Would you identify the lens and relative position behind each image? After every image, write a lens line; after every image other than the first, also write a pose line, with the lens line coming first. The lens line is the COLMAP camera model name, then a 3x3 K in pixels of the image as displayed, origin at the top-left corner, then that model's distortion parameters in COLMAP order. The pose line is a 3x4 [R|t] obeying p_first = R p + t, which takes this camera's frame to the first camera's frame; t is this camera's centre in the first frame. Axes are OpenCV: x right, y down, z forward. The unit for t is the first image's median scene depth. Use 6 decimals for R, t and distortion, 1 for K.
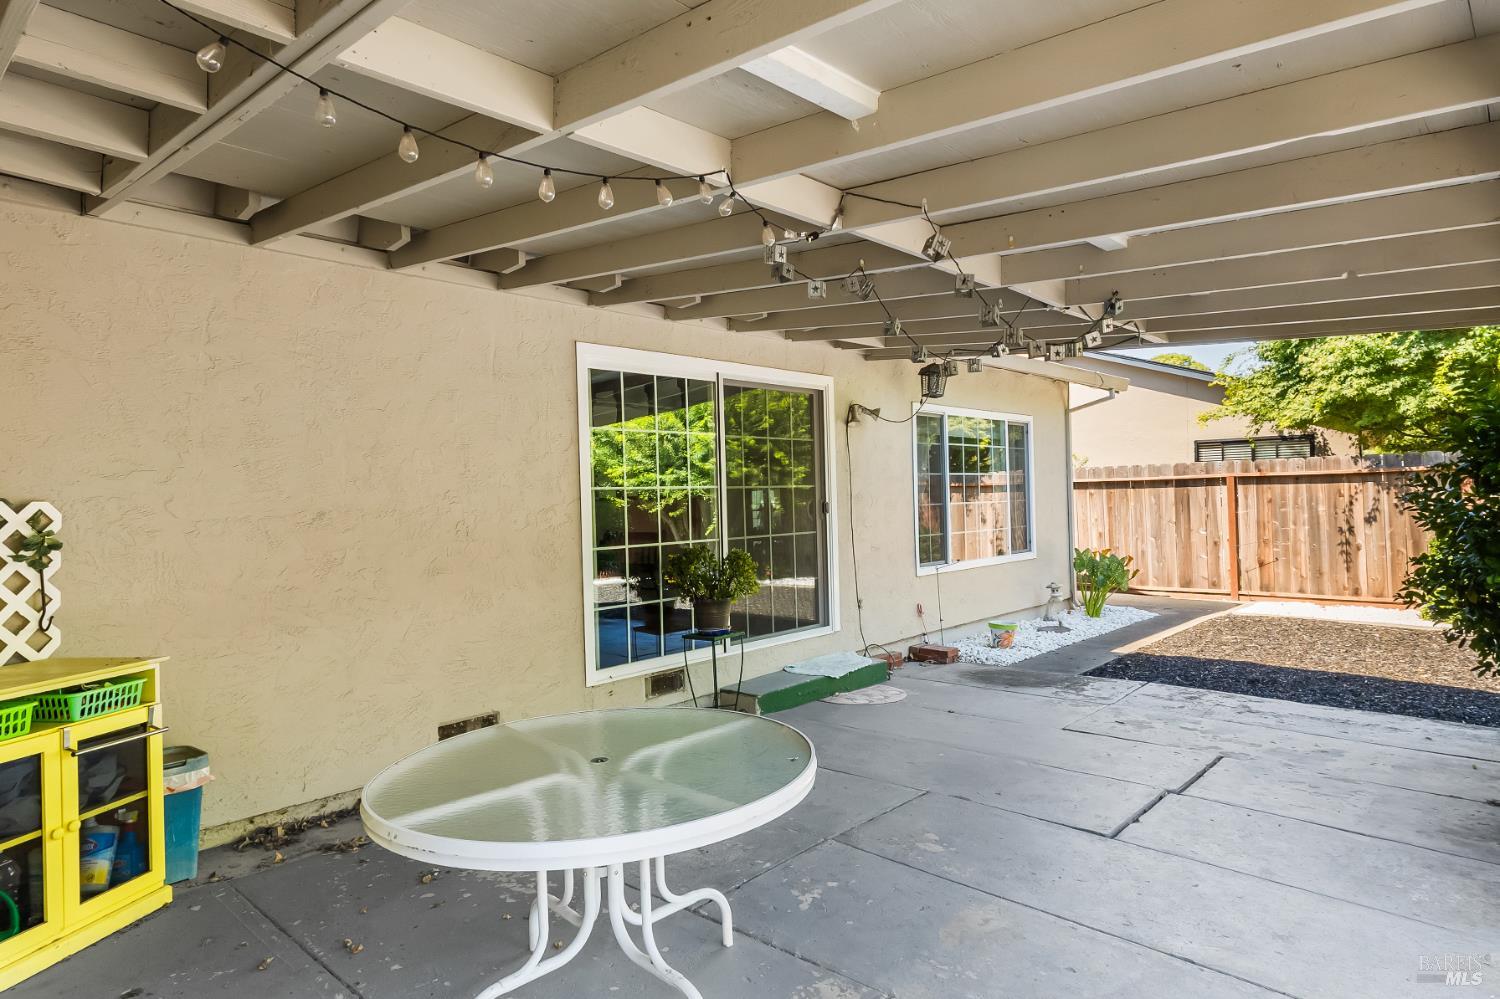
lens RADIAL K [[840.5, 0, 756.6], [0, 840.5, 508.5], [0, 0, 1]] dist [0.012628, -0.000411]
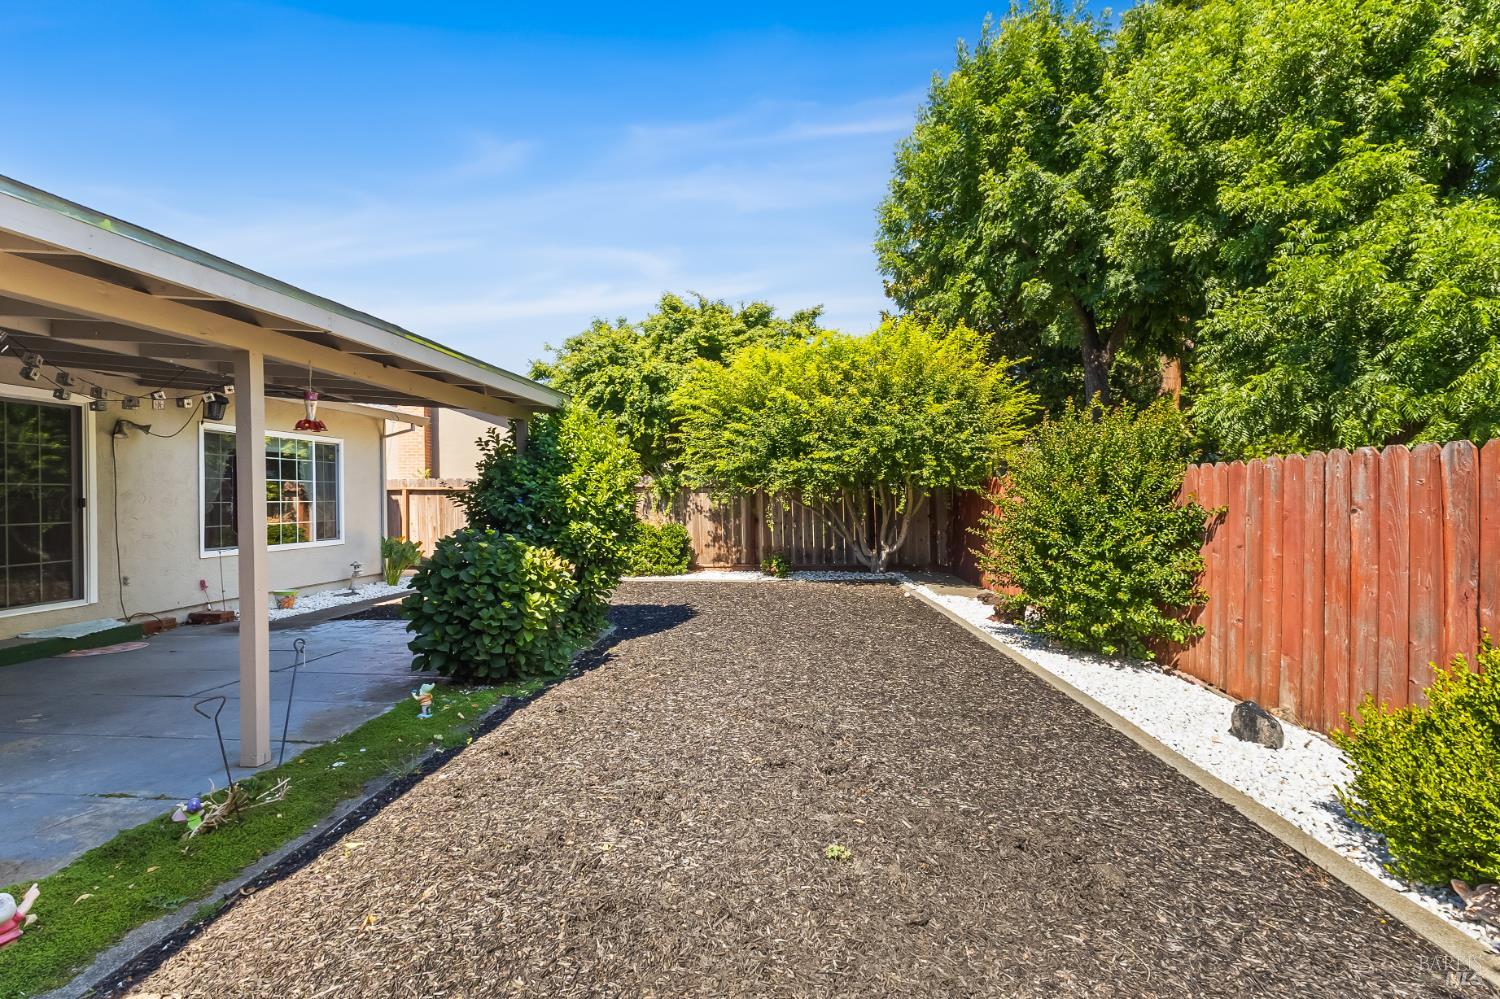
lens RADIAL K [[703.6, 0, 754.0], [0, 703.6, 501.4], [0, 0, 1]] dist [0.021353, -0.002173]
pose [[0.786534, 0.016506, 0.617326, 0.155839], [-0.006610, 0.999811, -0.018310, 0.007359], [-0.617511, 0.010321, 0.786495, -0.315069]]
